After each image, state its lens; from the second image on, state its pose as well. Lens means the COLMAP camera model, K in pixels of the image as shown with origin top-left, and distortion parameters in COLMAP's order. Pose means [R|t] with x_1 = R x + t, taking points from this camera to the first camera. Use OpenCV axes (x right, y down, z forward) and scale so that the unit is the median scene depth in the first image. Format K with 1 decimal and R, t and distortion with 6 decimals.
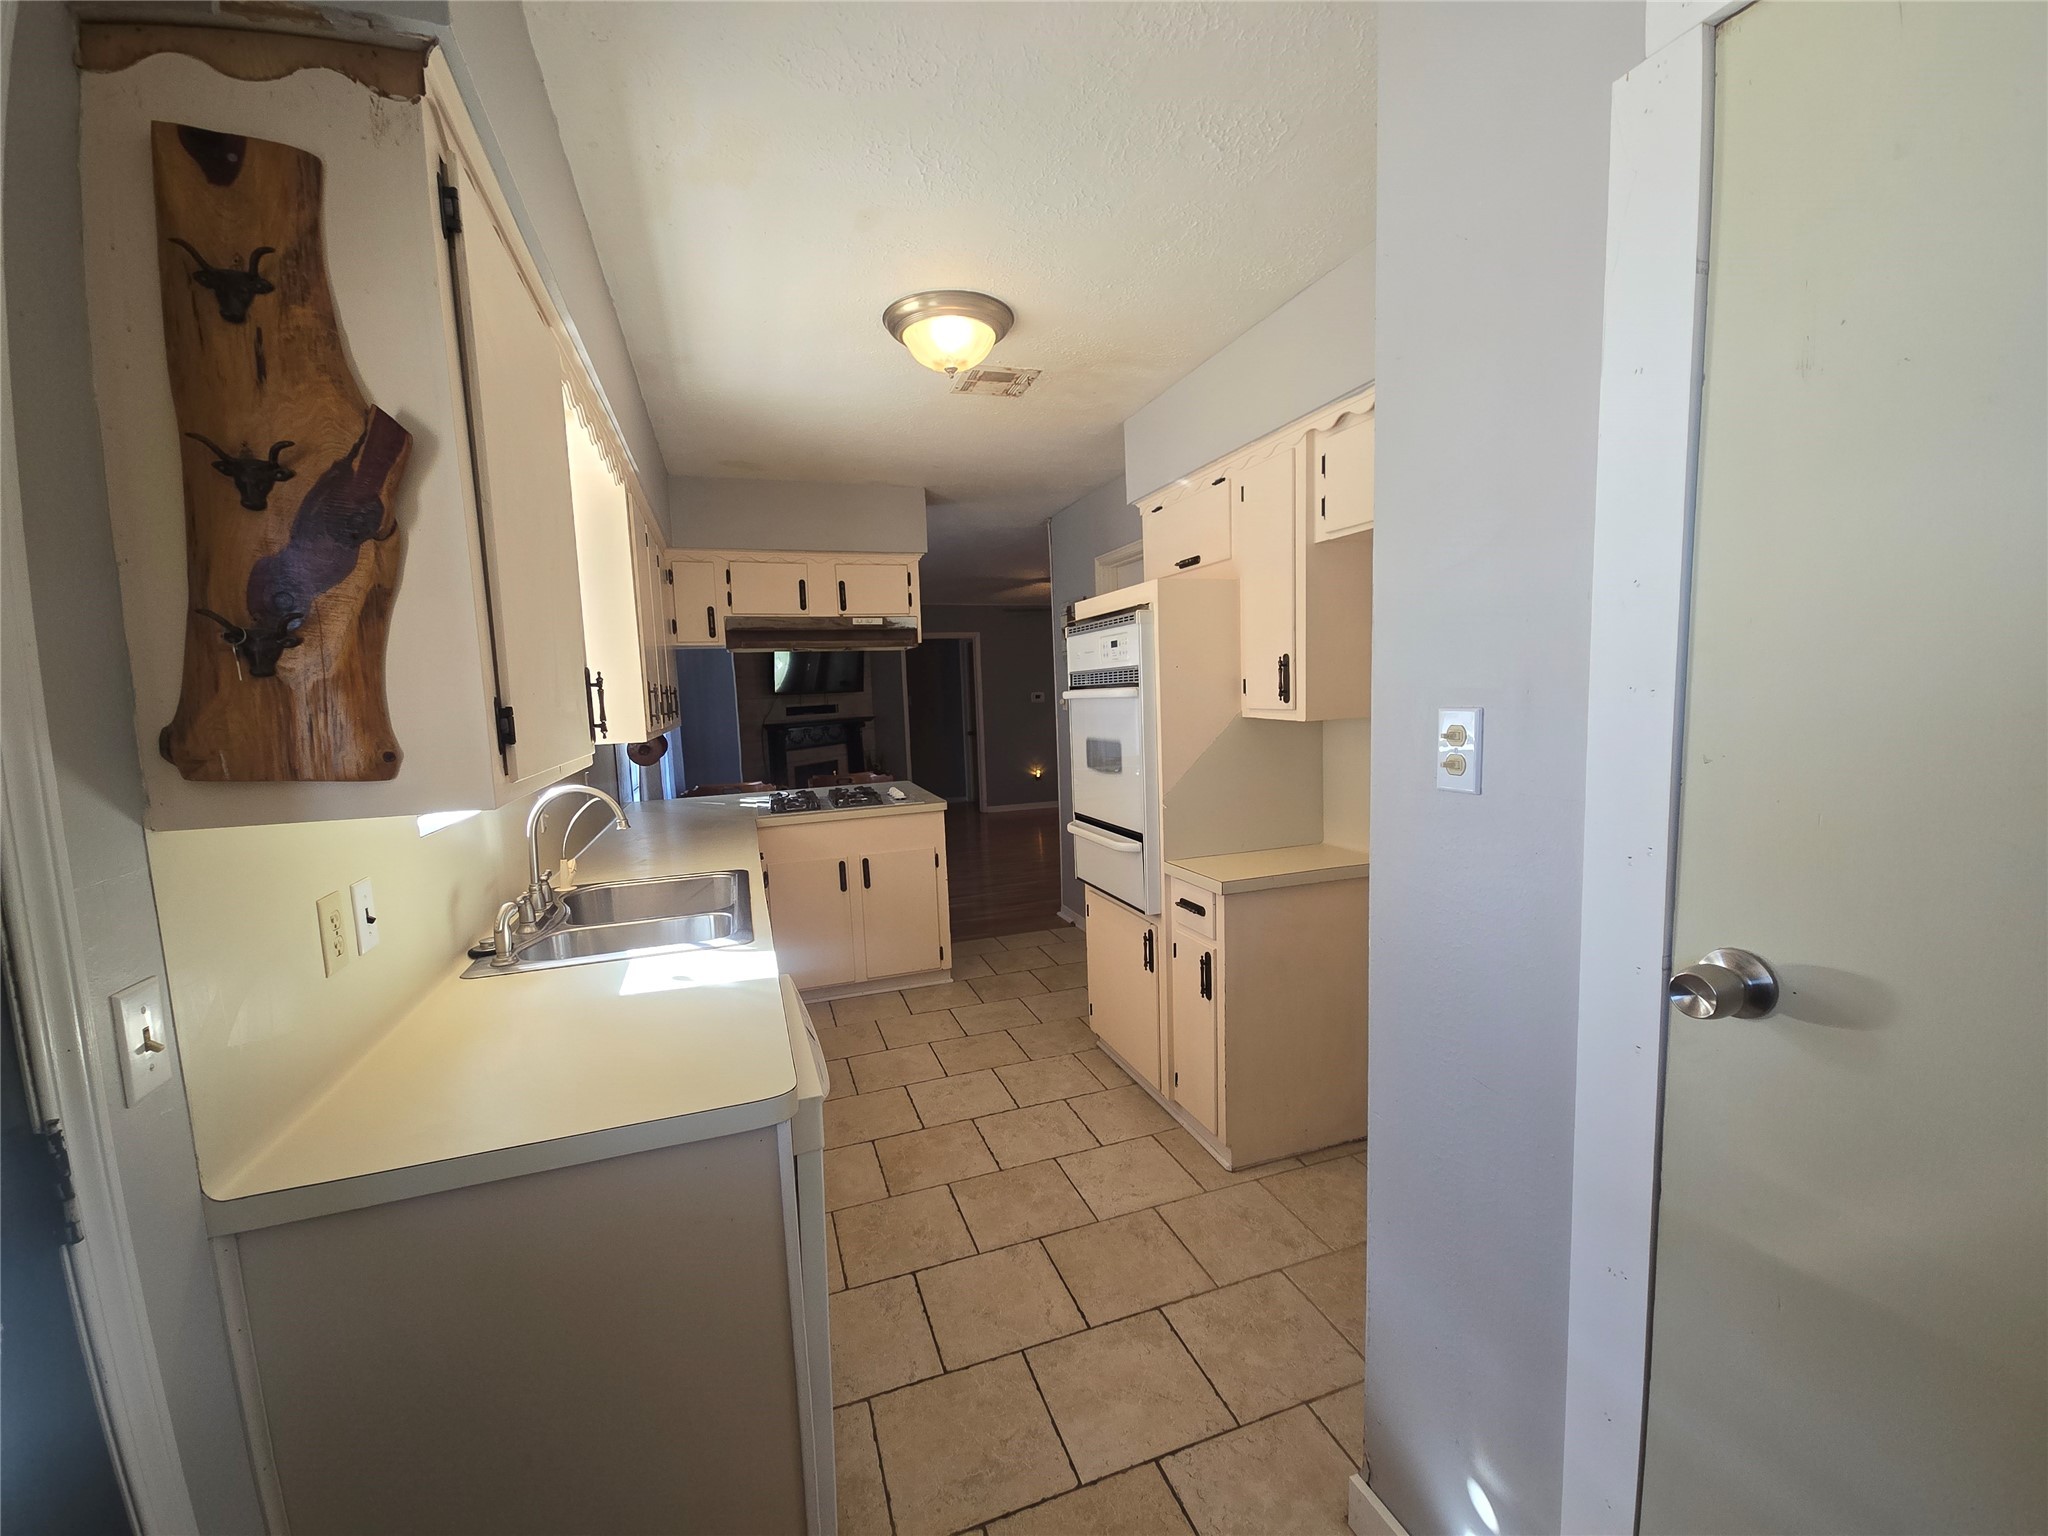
lens RADIAL K [[833.3, 0, 1023.4], [0, 833.3, 776.8], [0, 0, 1]] dist [0.004567, -0.004306]
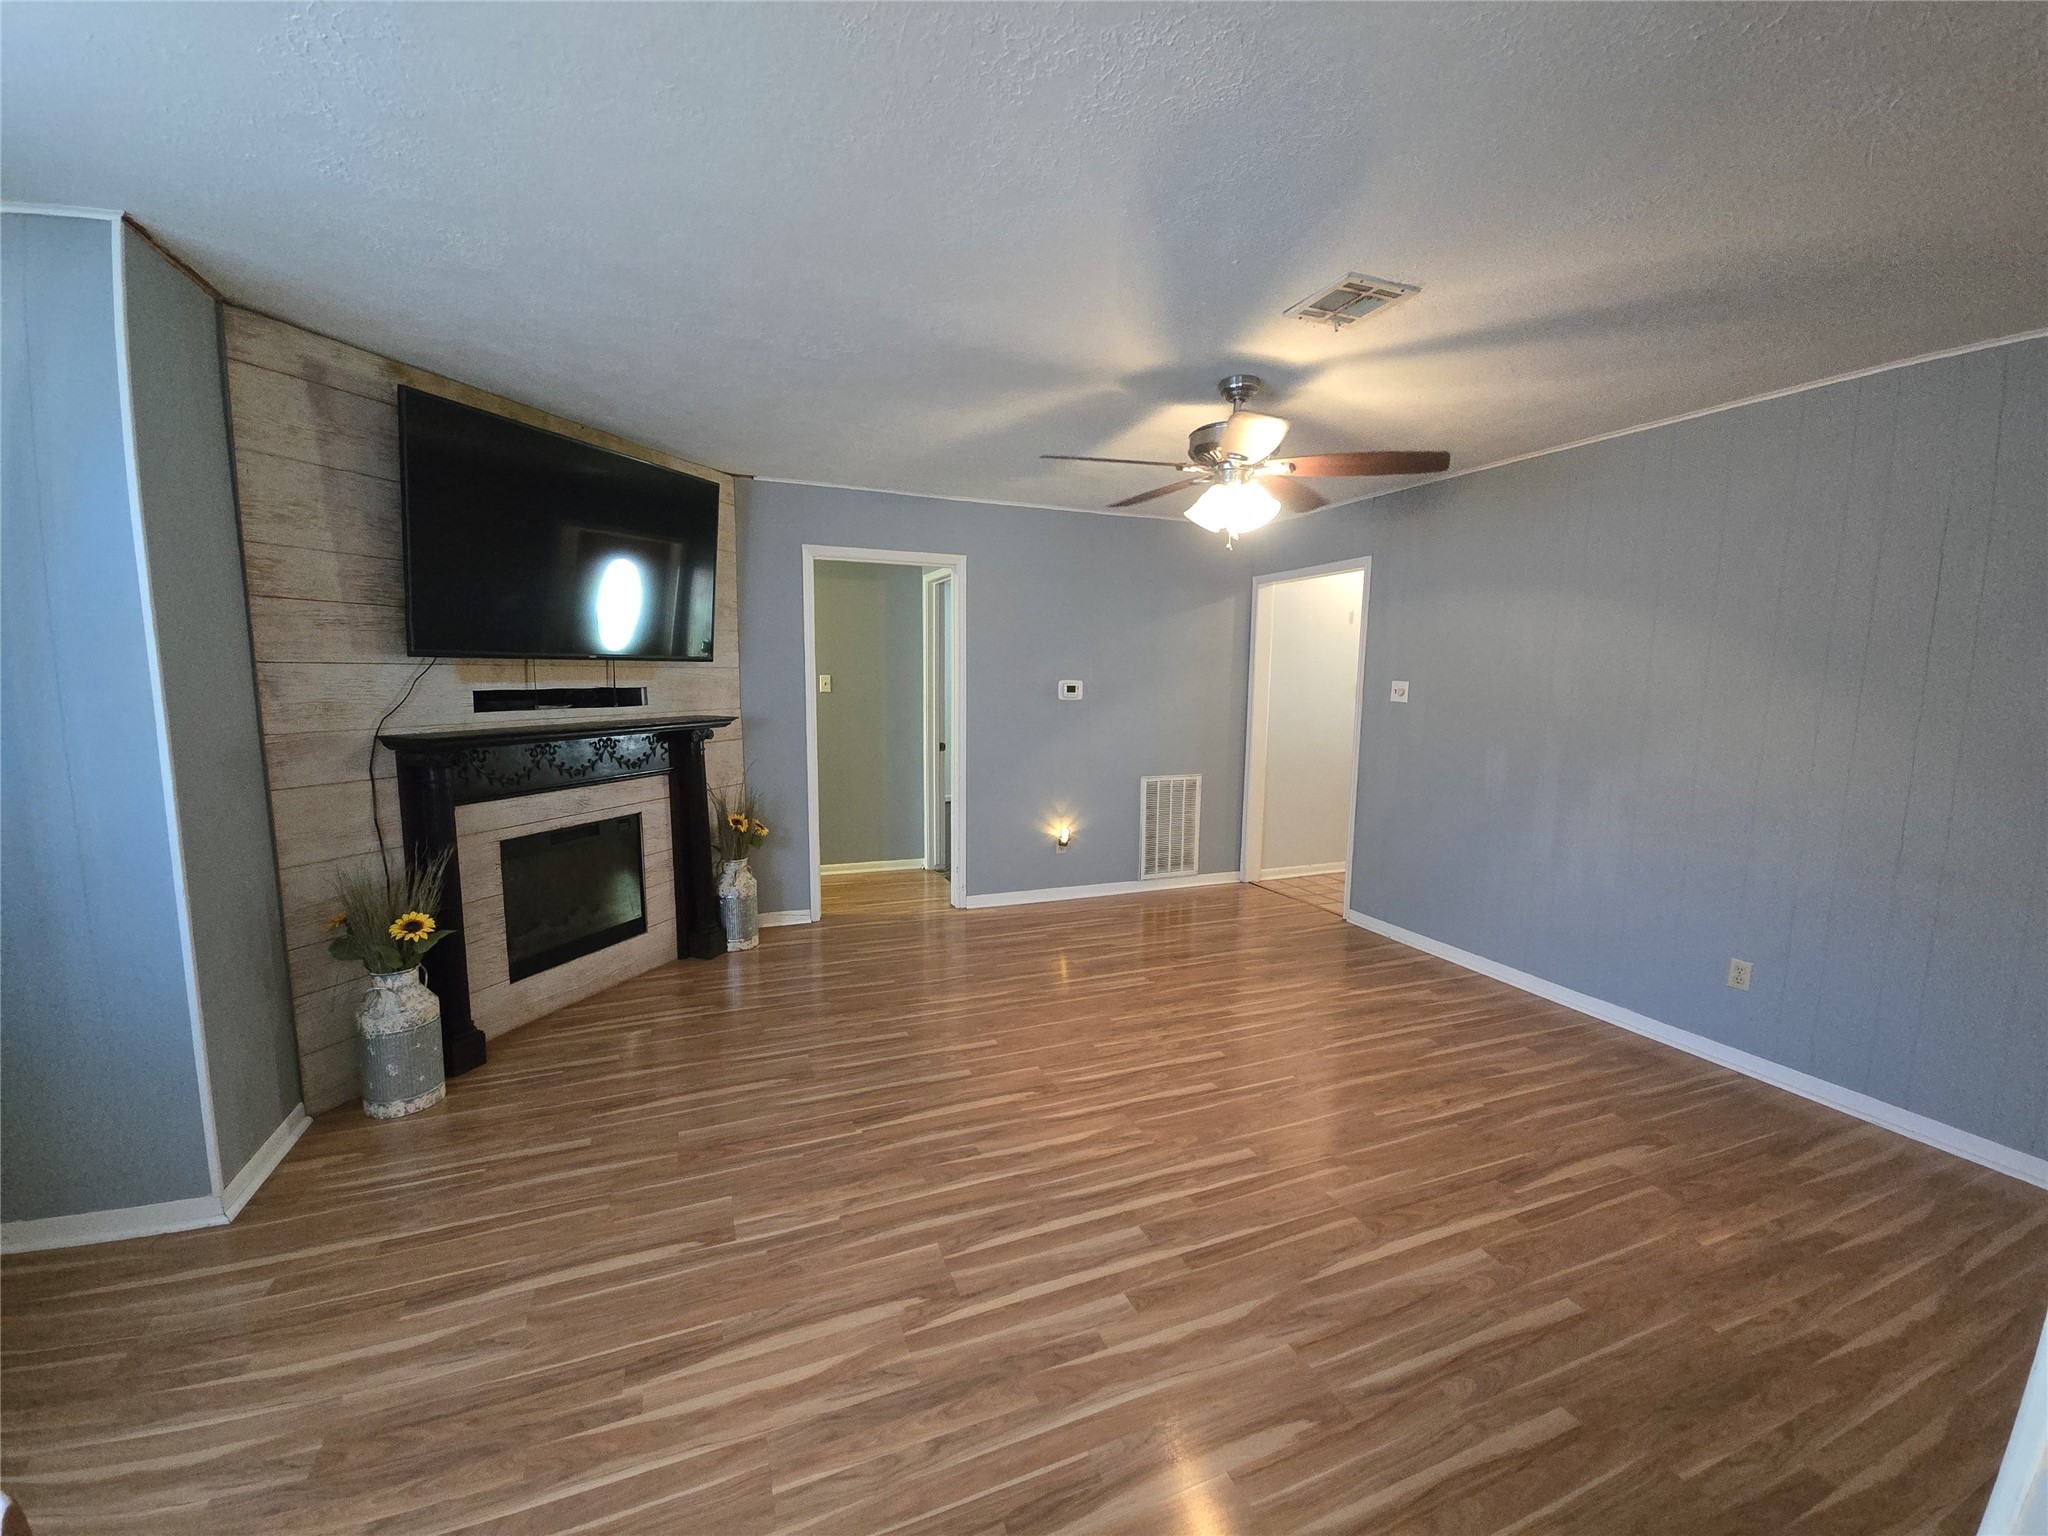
lens RADIAL K [[833.3, 0, 1021.1], [0, 833.3, 777.8], [0, 0, 1]] dist [0.004567, -0.004306]
pose [[0.996179, 0.043129, 0.075940, -0.056761], [-0.044758, 0.998800, 0.019886, -0.055379], [-0.074991, -0.023209, 0.996914, 0.536305]]
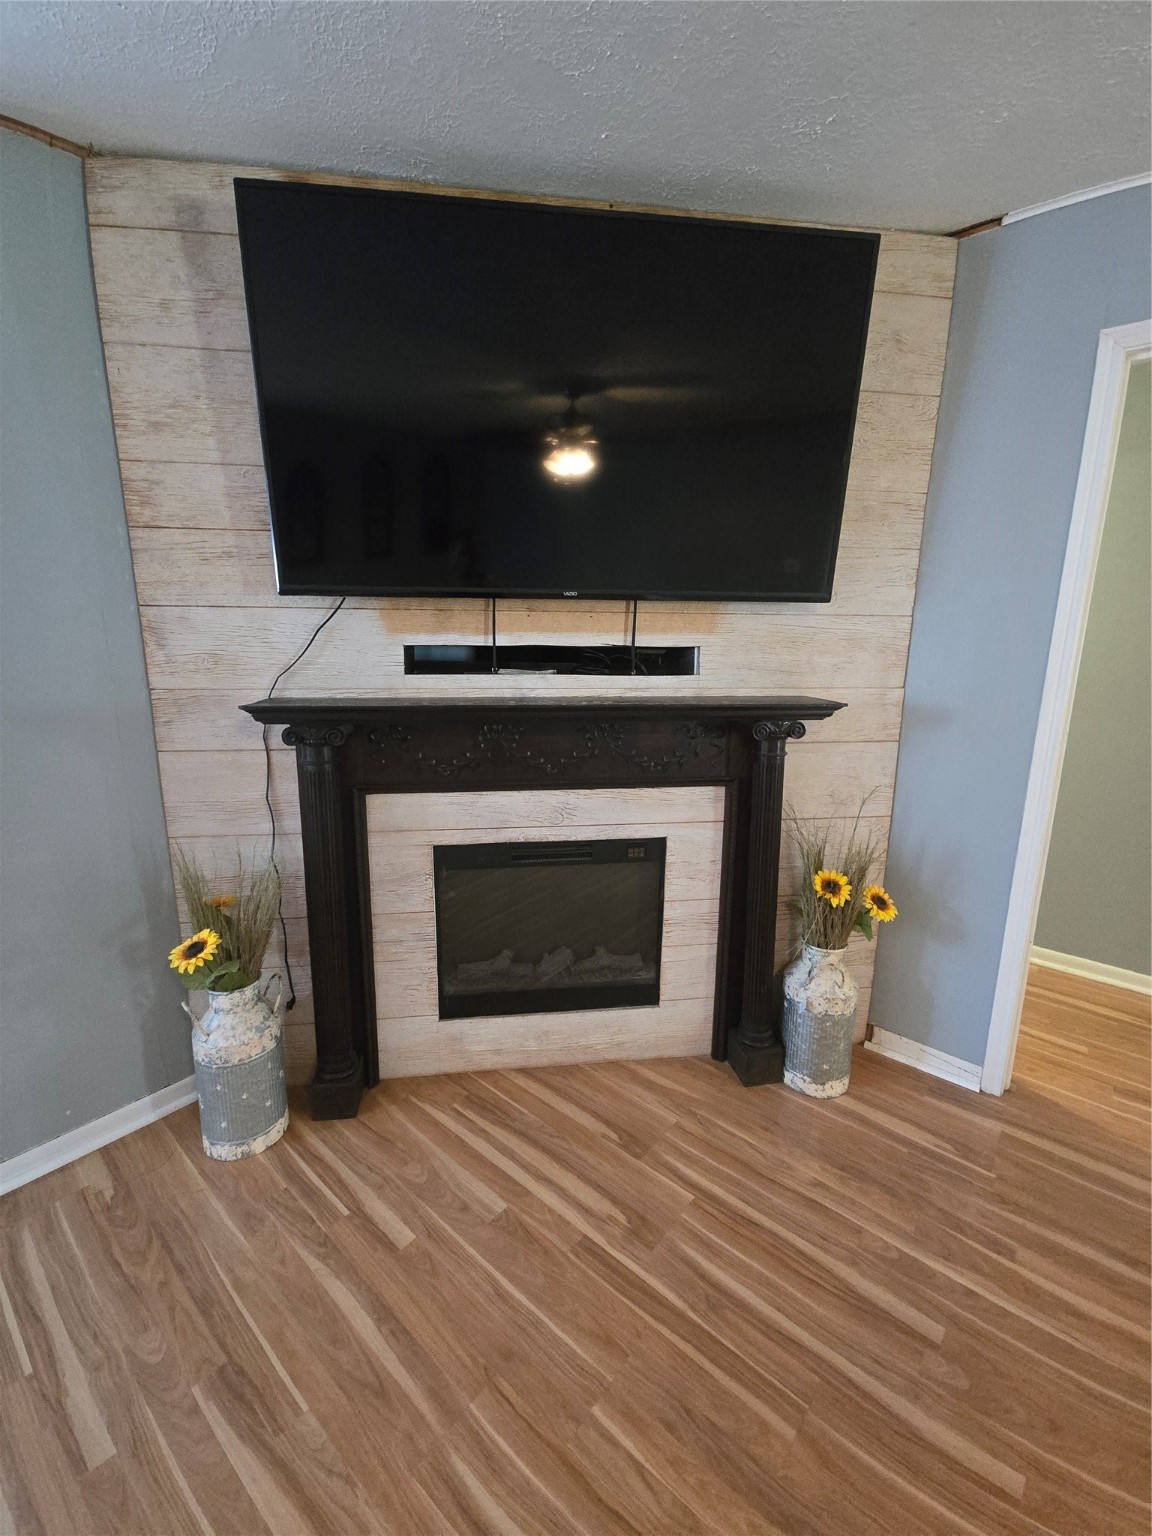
lens RADIAL K [[624.9, 0, 562.7], [0, 624.9, 771.0], [0, 0, 1]] dist [0.004567, -0.004306]
pose [[0.517943, 0.216829, -0.827479, -0.064973], [-0.116996, 0.976207, 0.182570, -0.077081], [0.847377, 0.002251, 0.530987, 0.834175]]
